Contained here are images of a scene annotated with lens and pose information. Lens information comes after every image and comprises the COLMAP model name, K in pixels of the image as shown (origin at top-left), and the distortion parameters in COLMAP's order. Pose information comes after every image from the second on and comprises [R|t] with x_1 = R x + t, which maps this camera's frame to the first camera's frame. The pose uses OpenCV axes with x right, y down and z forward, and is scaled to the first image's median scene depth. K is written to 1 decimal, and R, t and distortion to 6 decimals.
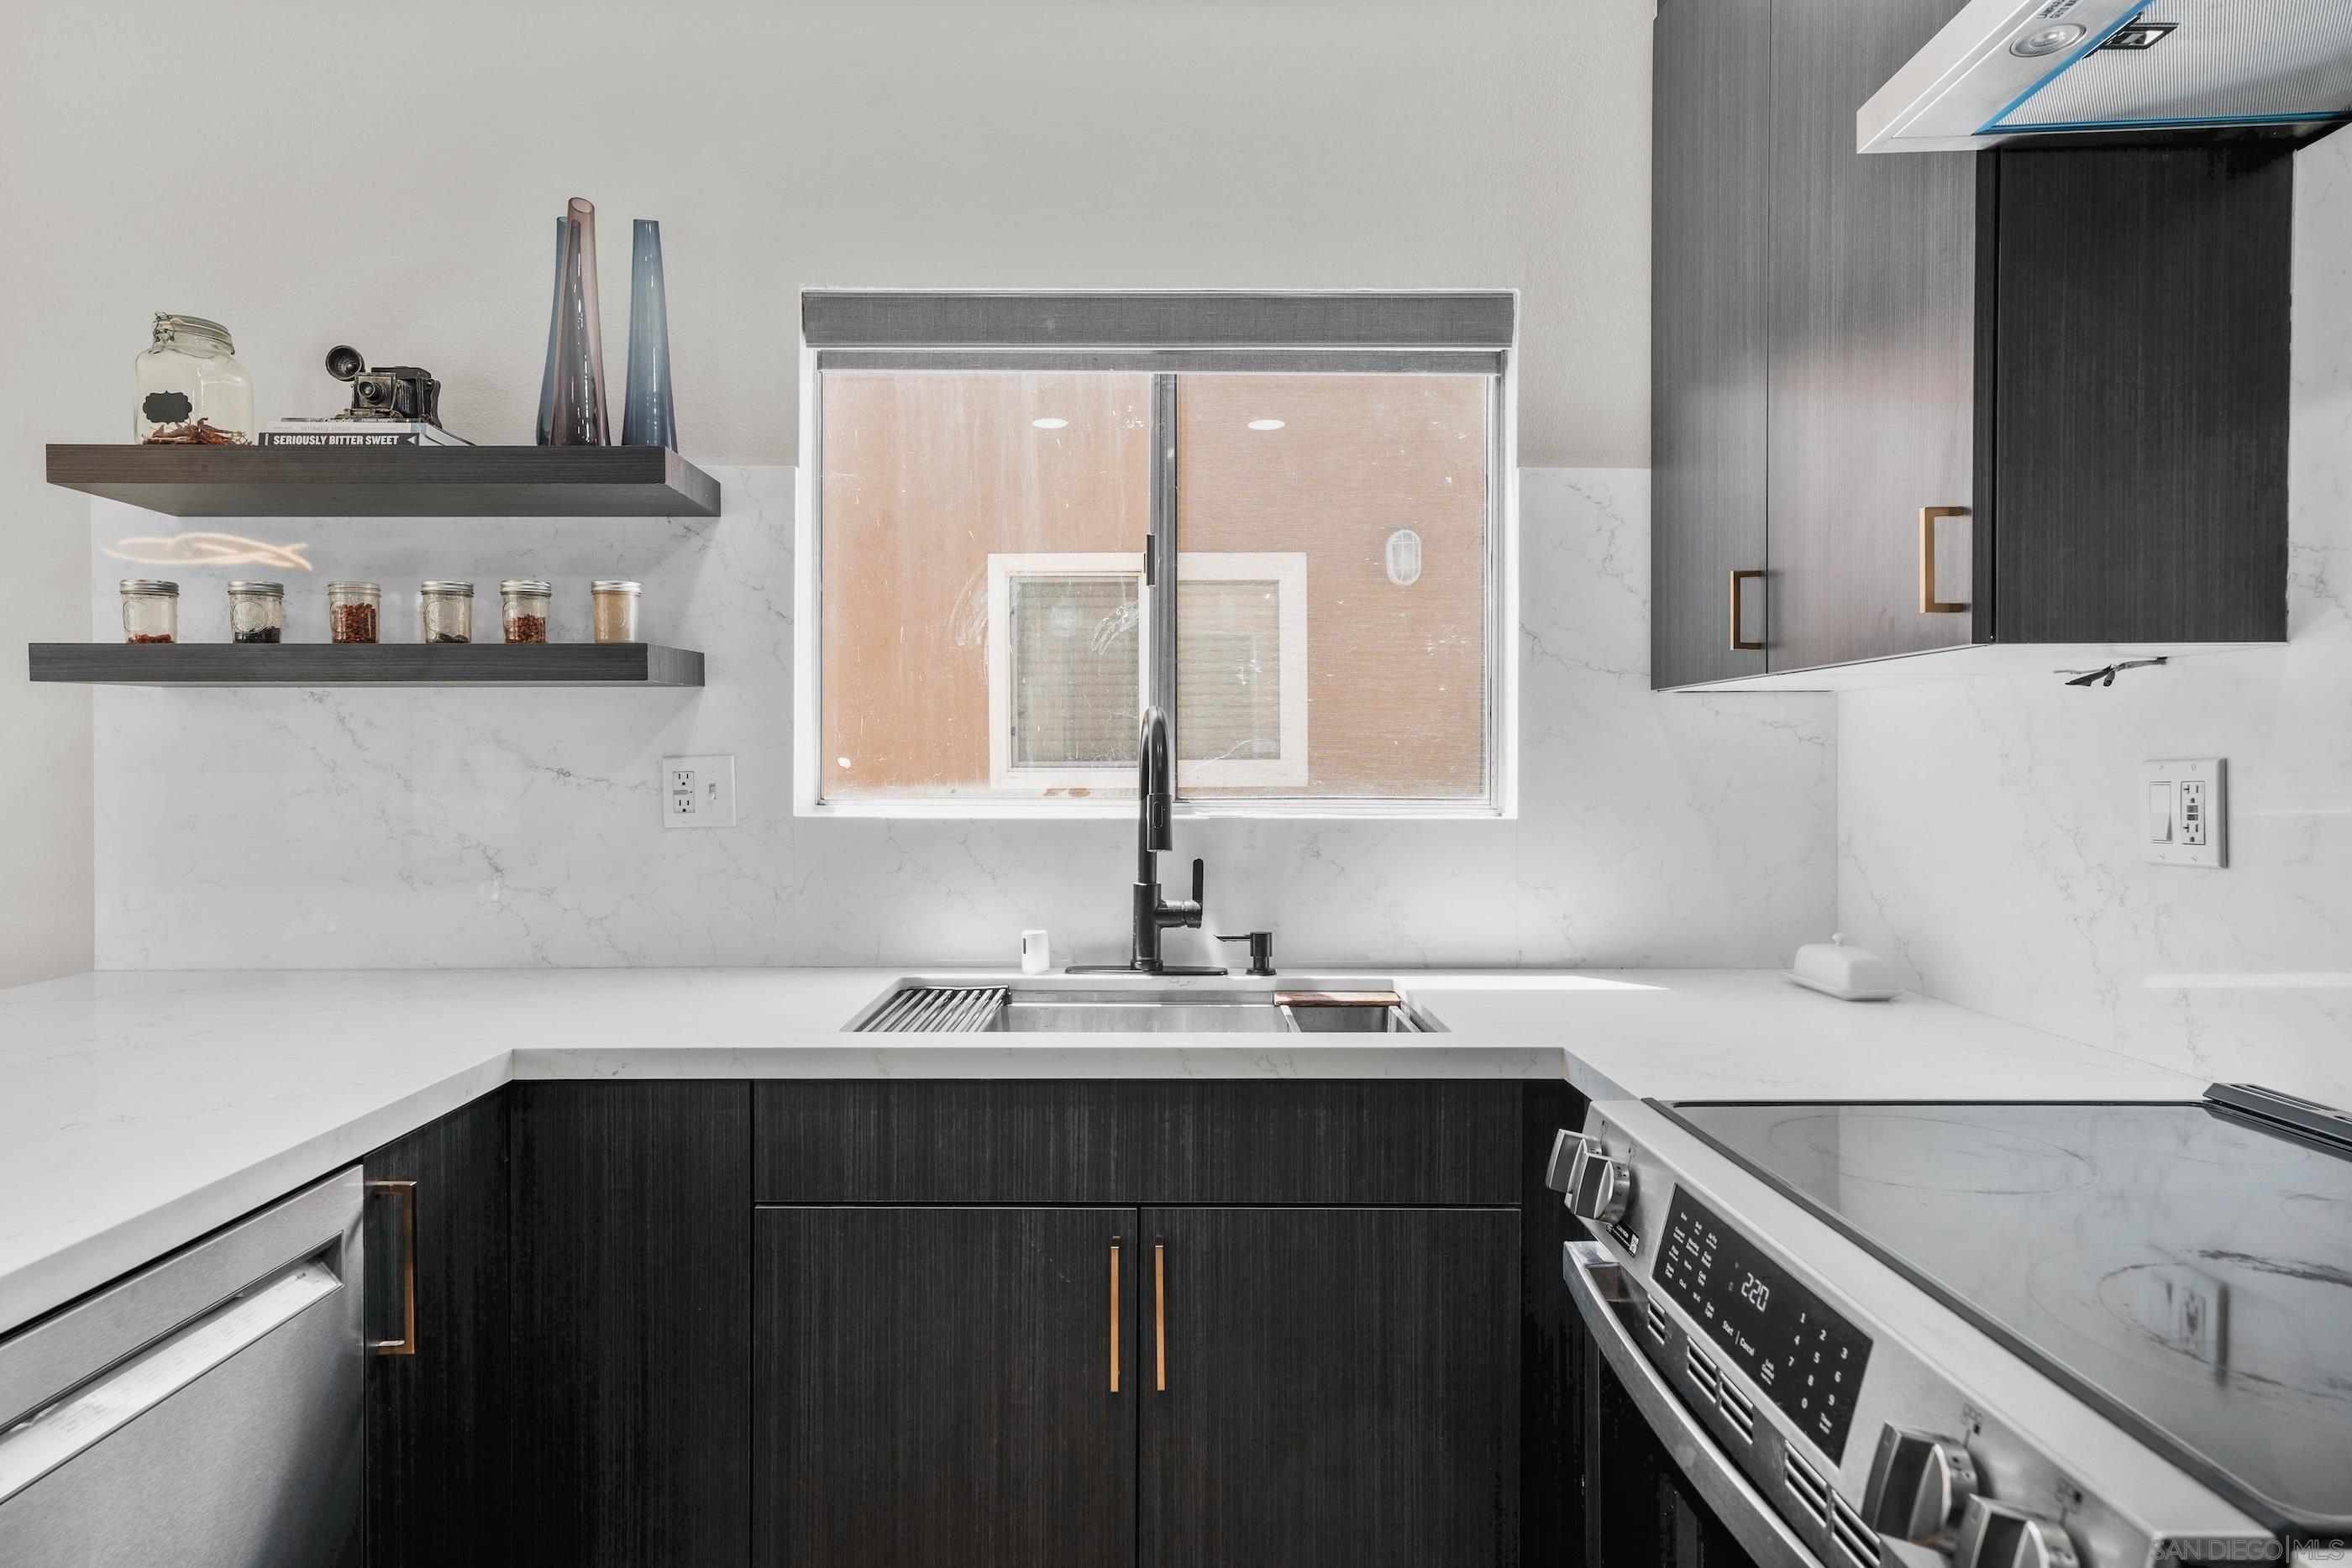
lens RADIAL K [[1367.9, 0, 1176.0], [0, 1367.9, 784.0], [0, 0, 1]] dist [-0.004941, 0.021689]
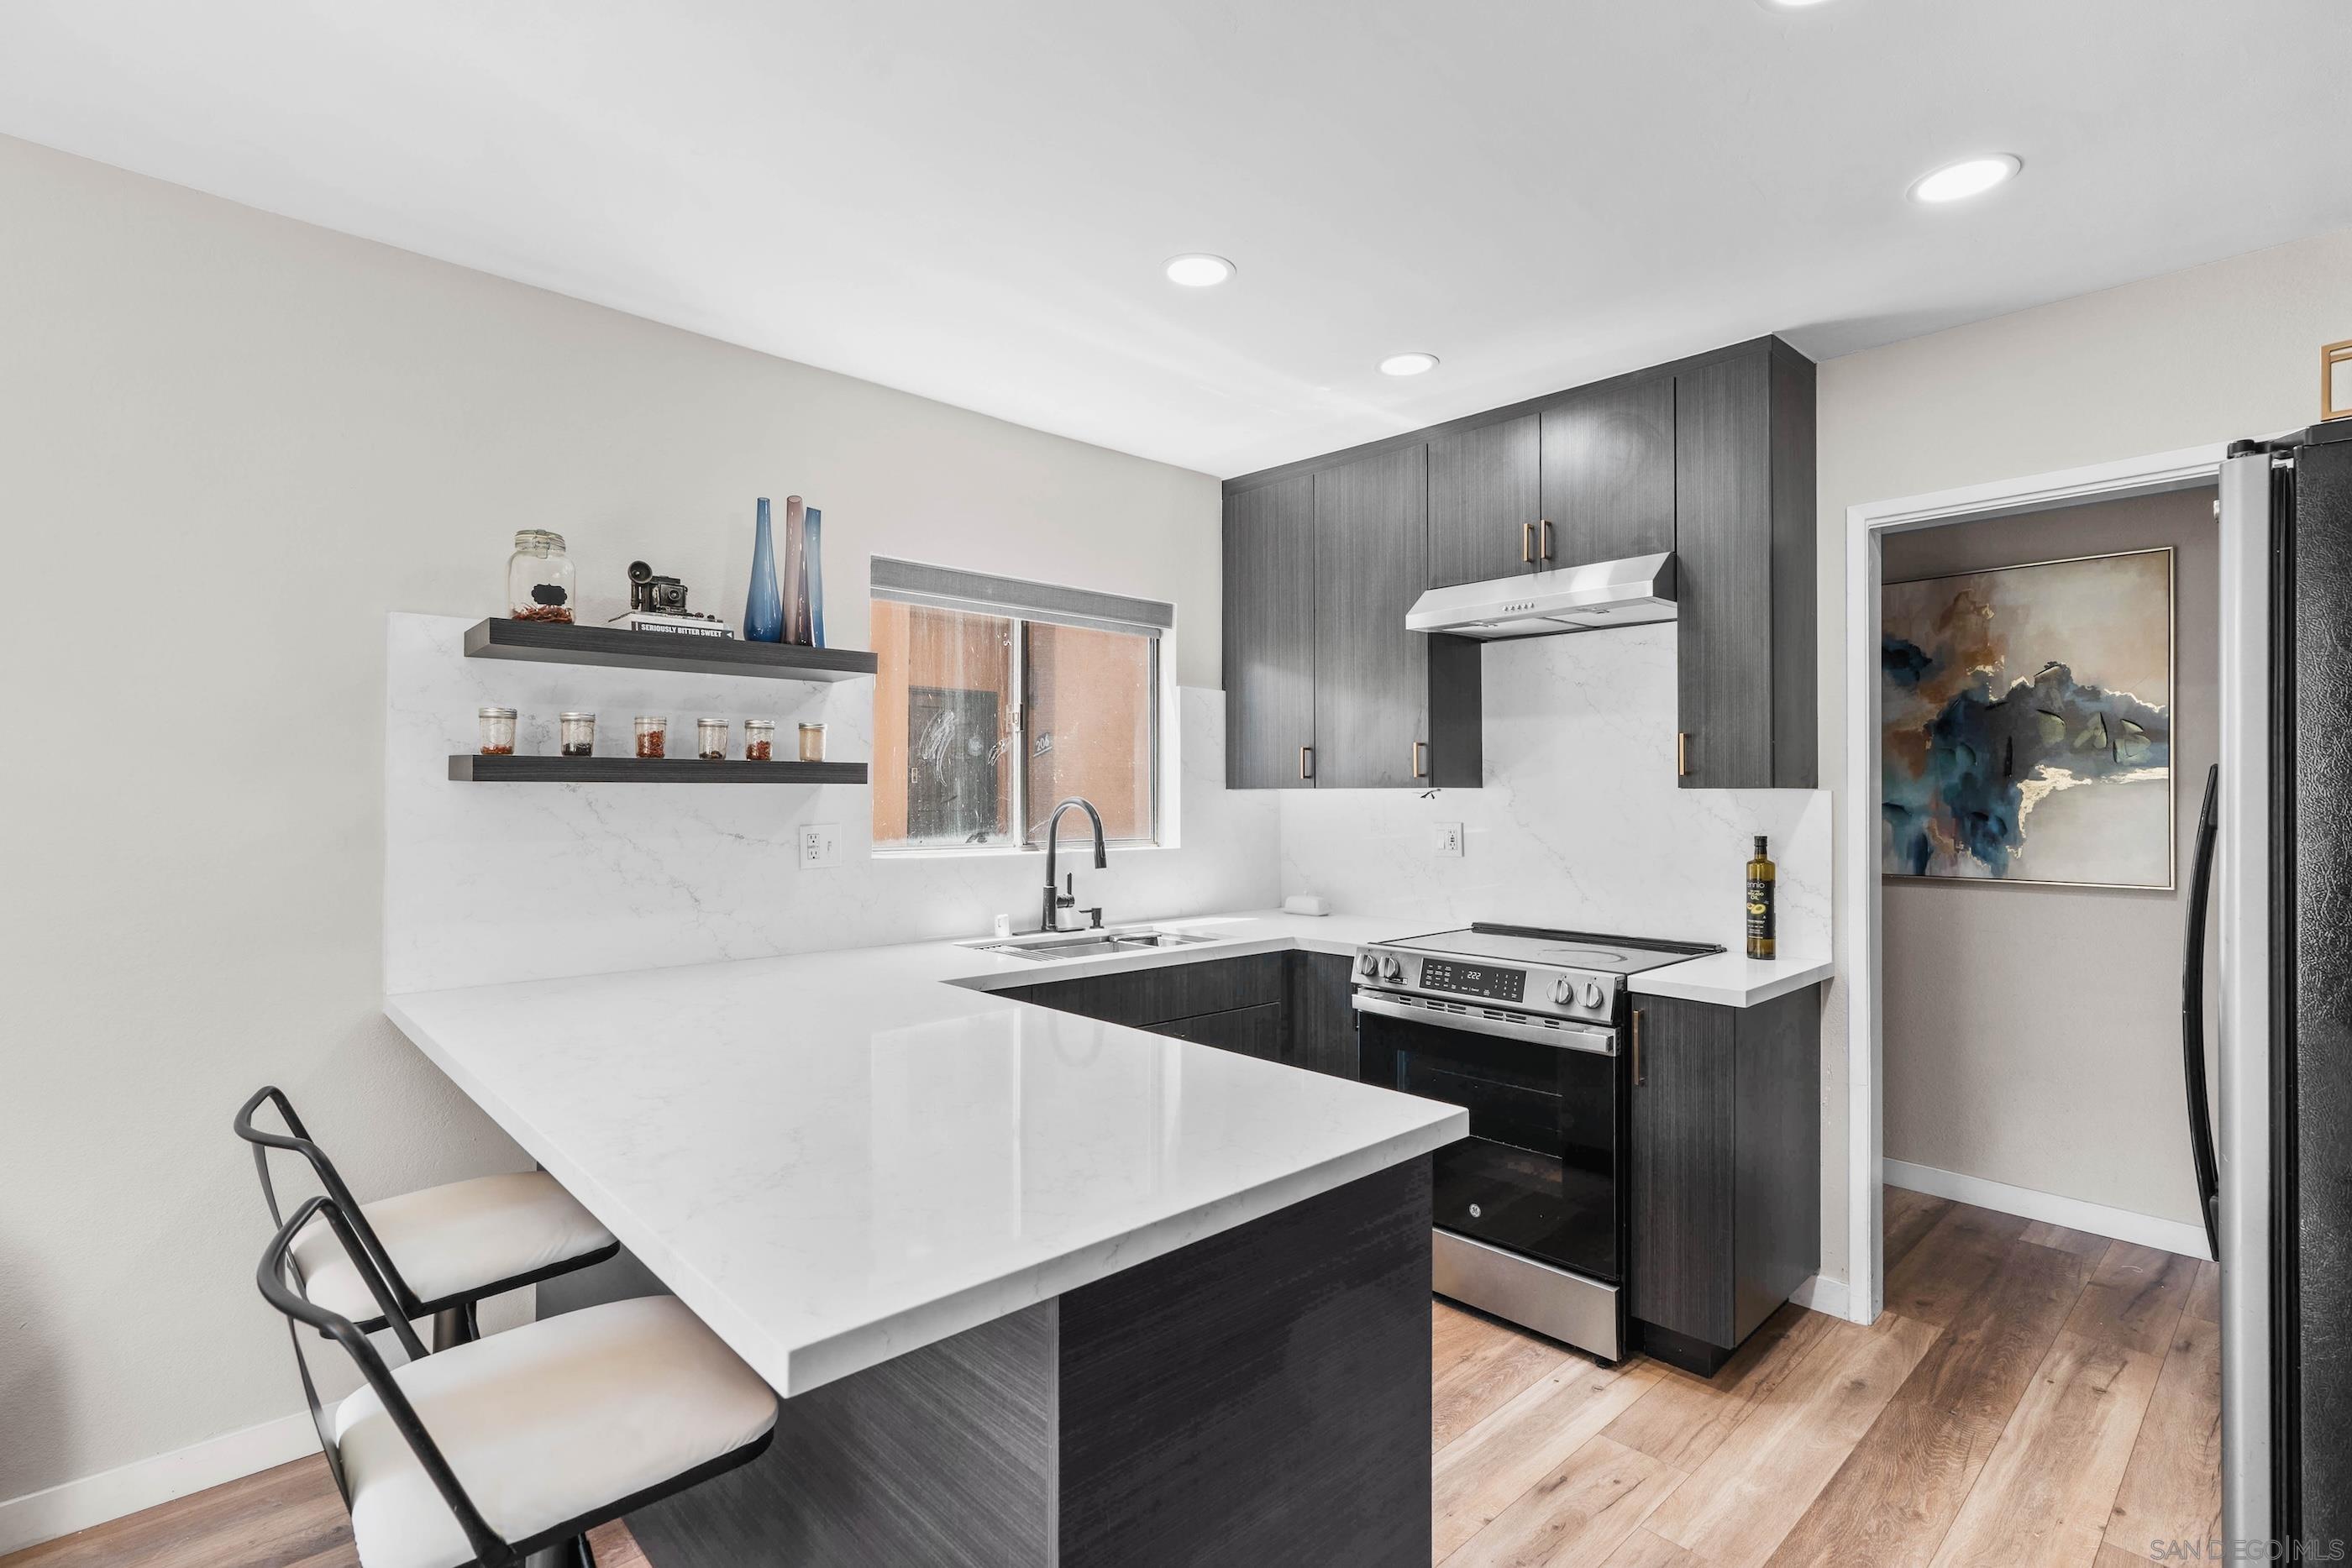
lens RADIAL K [[1092.3, 0, 1176.0], [0, 1092.3, 784.0], [0, 0, 1]] dist [-0.004906, 0.000006]
pose [[0.739892, 0.008953, 0.672666, -0.967286], [0.010057, 0.999652, -0.024367, -0.035196], [-0.672650, 0.024794, 0.739545, -0.289868]]
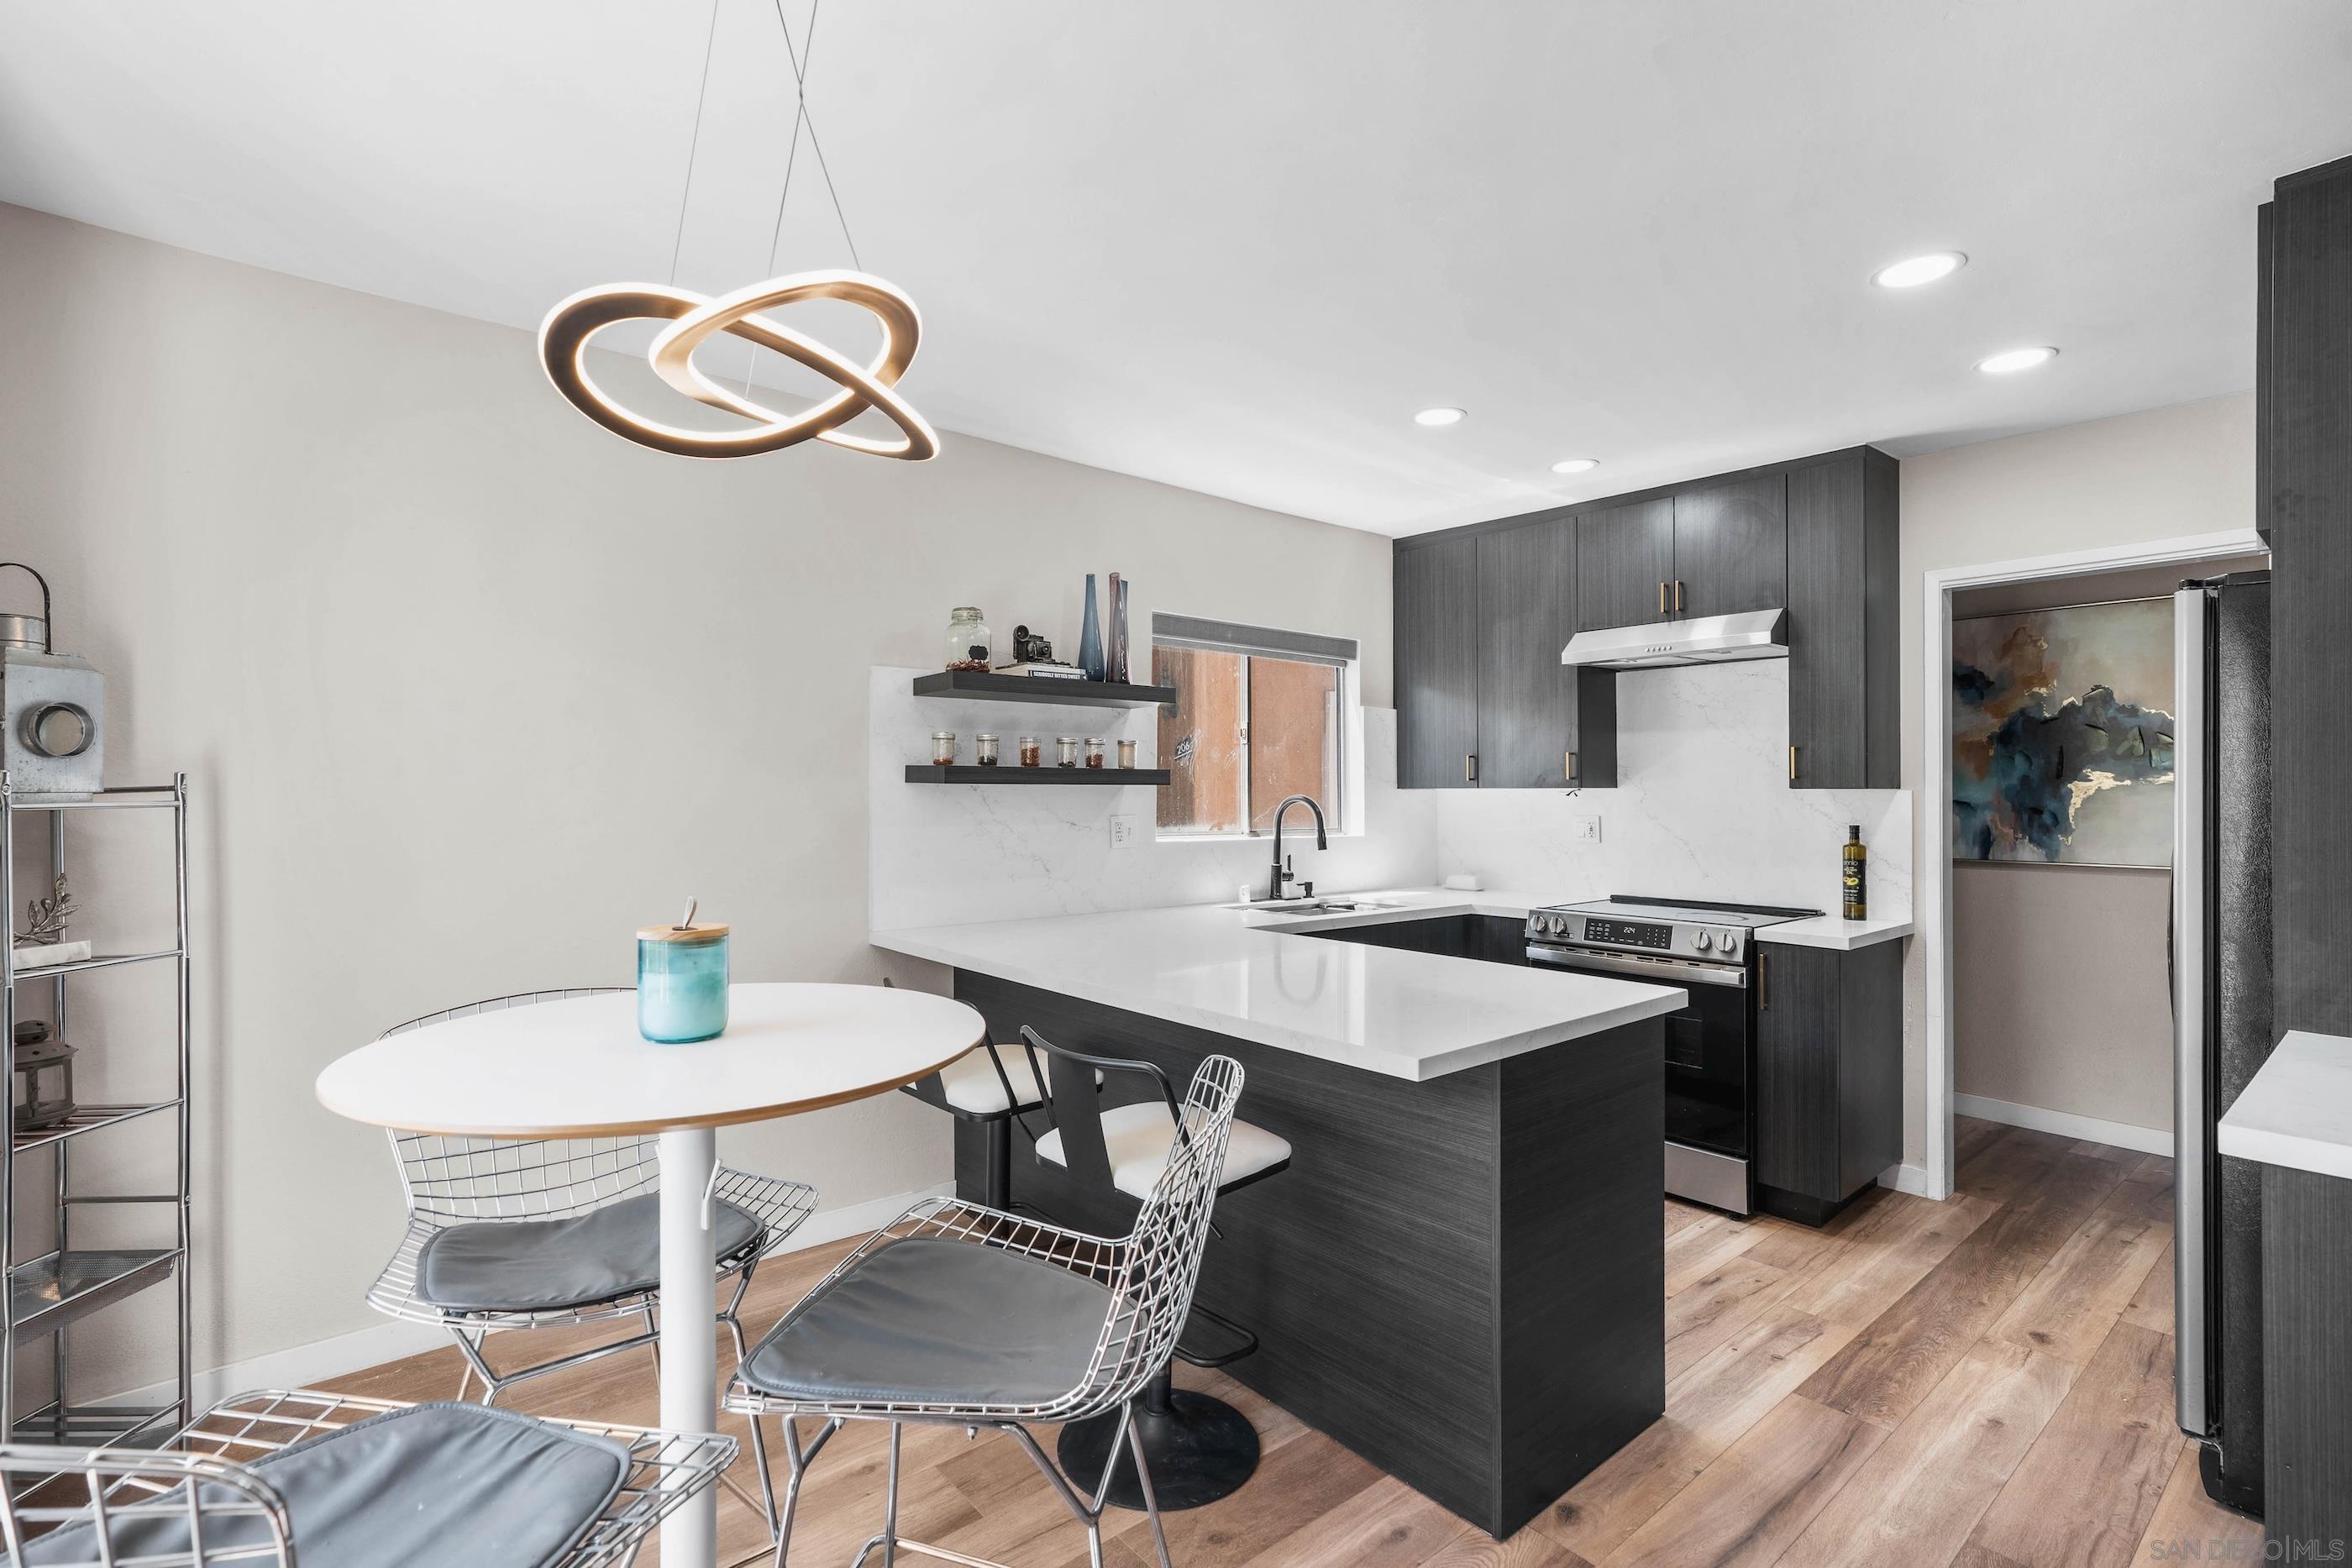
lens RADIAL K [[1057.1, 0, 1167.4], [0, 1057.1, 782.6], [0, 0, 1]] dist [0.000041, 0.000808]
pose [[0.779450, 0.008319, 0.626410, -1.439507], [0.008892, 0.999664, -0.024339, -0.033432], [-0.626402, 0.024541, 0.779114, -0.408263]]
